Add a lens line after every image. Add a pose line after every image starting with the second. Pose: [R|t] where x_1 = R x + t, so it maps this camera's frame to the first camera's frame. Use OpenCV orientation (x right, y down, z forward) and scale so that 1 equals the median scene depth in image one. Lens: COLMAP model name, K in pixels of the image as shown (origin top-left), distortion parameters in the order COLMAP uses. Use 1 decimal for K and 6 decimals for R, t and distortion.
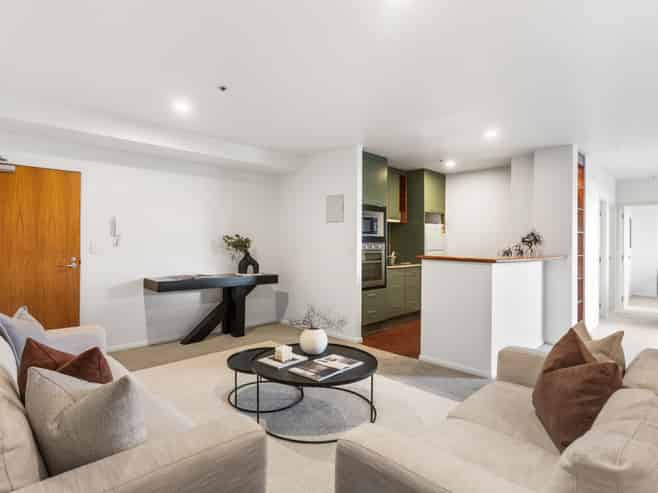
lens RADIAL K [[359.4, 0, 330.2], [0, 359.4, 244.5], [0, 0, 1]] dist [-0.000511, -0.000014]
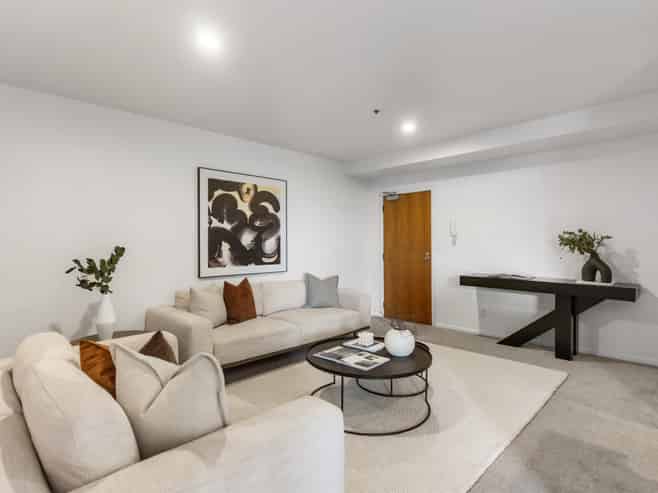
lens RADIAL K [[359.4, 0, 330.2], [0, 359.4, 244.5], [0, 0, 1]] dist [-0.000511, -0.000014]
pose [[0.004092, -0.005310, -0.999978, 0.628605], [-0.001711, 0.999984, -0.005317, 0.012236], [0.999990, 0.001733, 0.004083, 0.570809]]
